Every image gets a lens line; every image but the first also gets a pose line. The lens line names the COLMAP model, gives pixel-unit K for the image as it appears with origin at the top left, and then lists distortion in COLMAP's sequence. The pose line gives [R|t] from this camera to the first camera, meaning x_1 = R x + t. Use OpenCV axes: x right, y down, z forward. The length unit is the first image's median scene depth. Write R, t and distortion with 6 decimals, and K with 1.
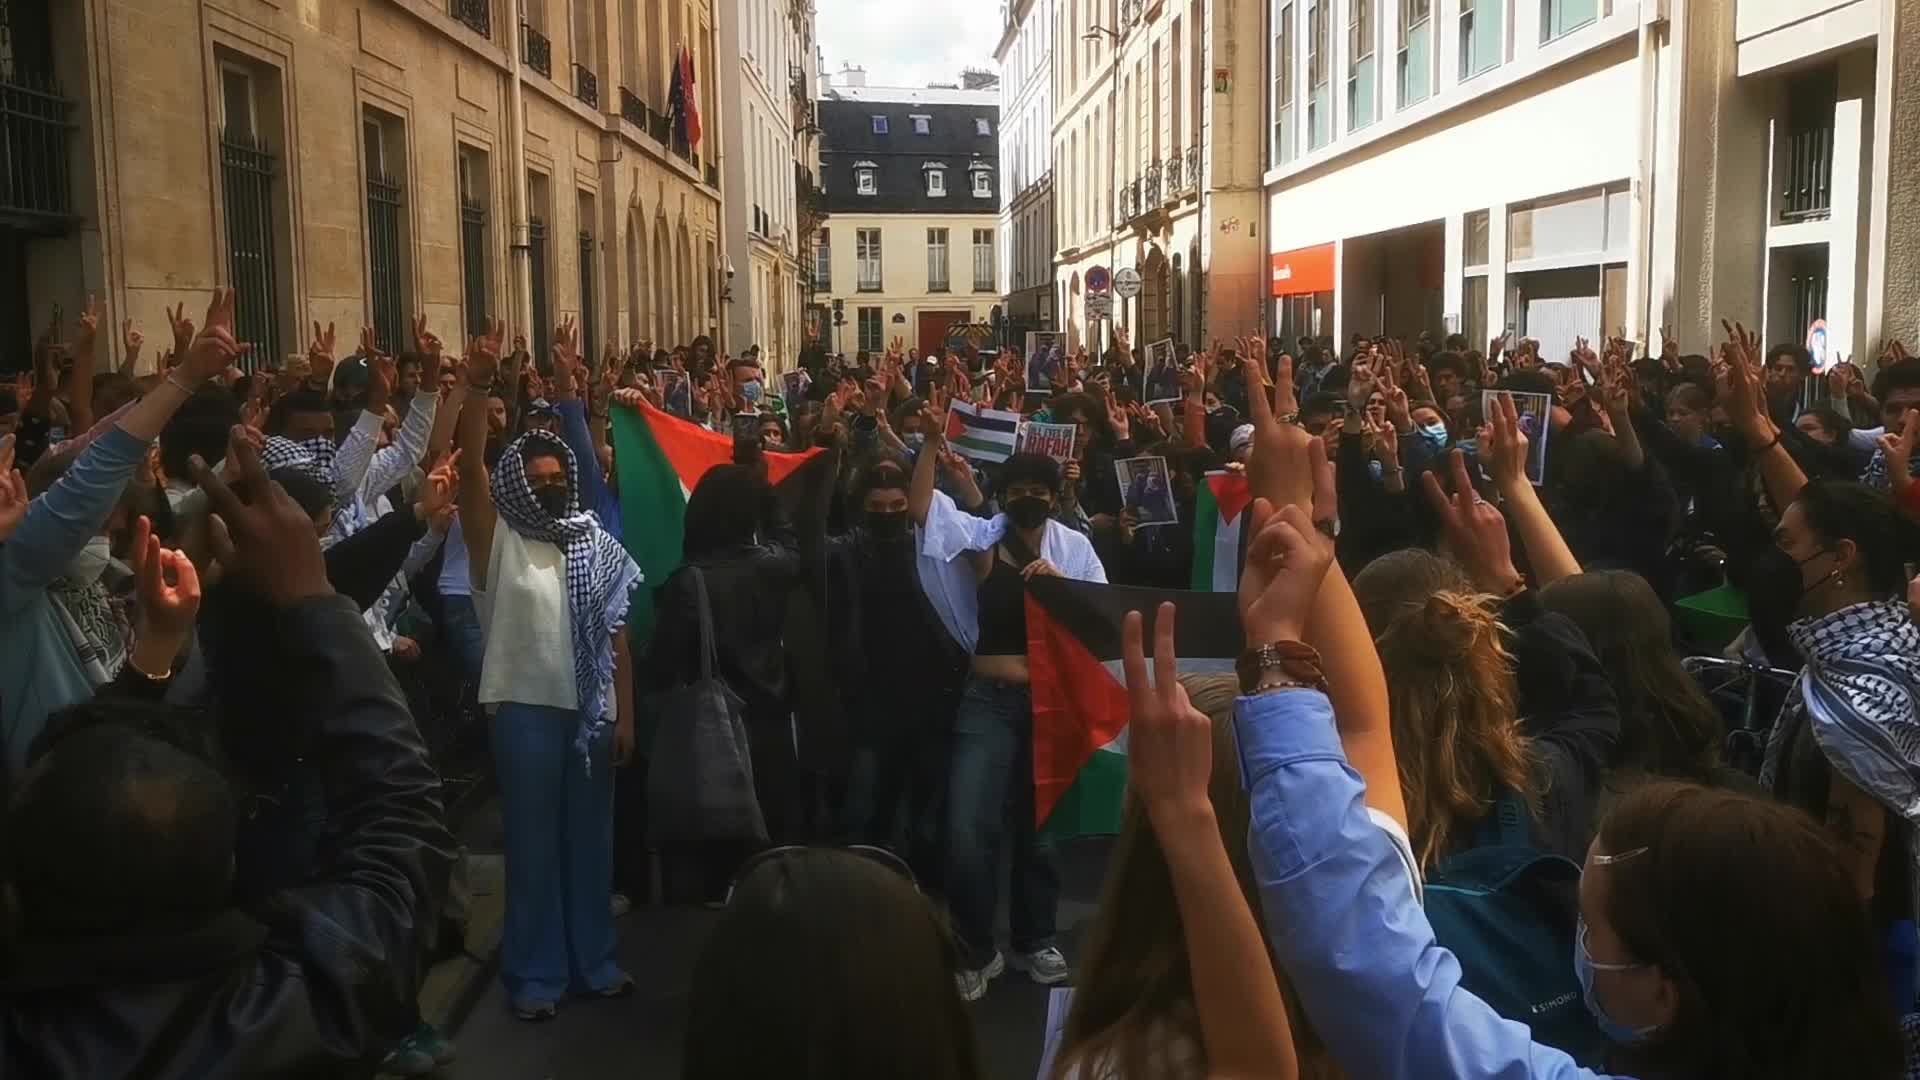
lens RADIAL K [[3986.2, 0, 960.0], [0, 3986.2, 540.0], [0, 0, 1]] dist [0.037508, -0.287789]
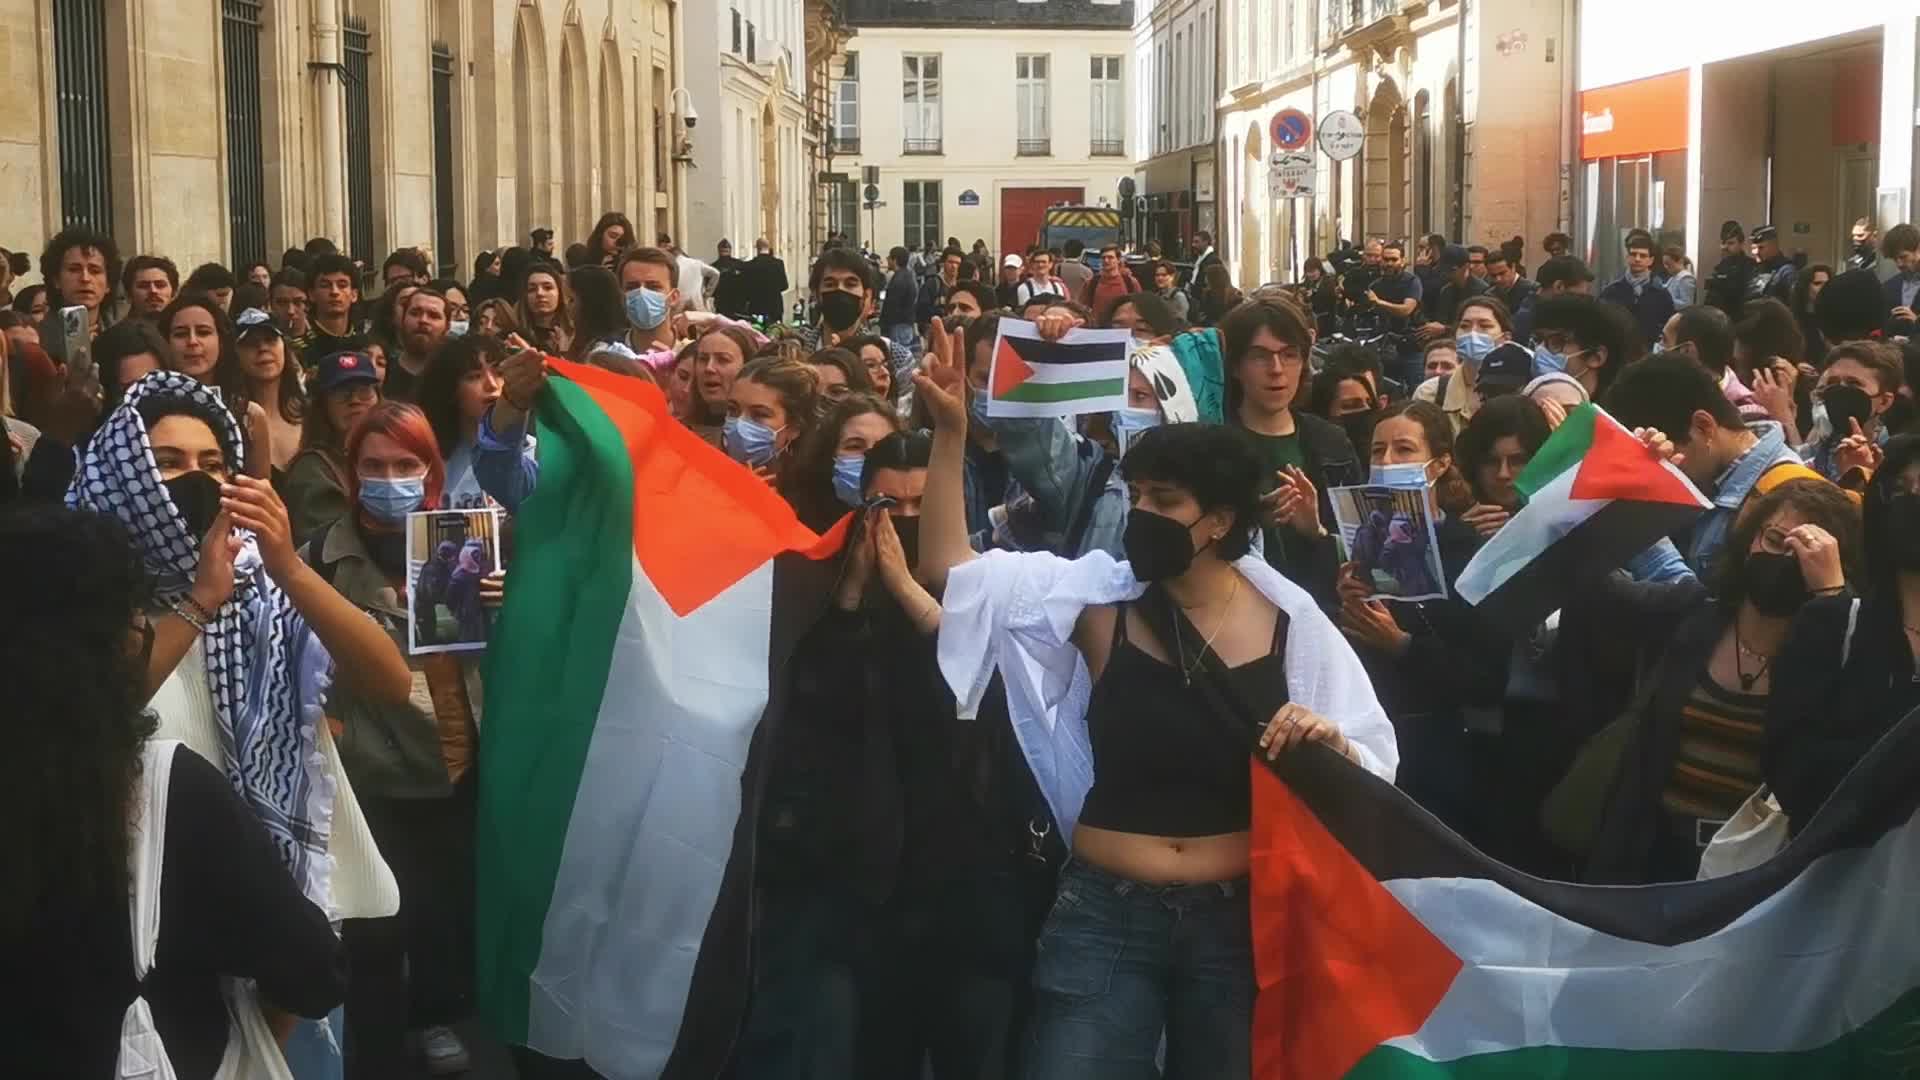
lens RADIAL K [[3986.2, 0, 960.0], [0, 3986.2, 540.0], [0, 0, 1]] dist [0.037508, -0.287789]
pose [[0.998715, 0.011319, -0.049409, 0.014761], [-0.010822, 0.999888, 0.010313, -0.008939], [0.049520, -0.009765, 0.998725, 0.385691]]
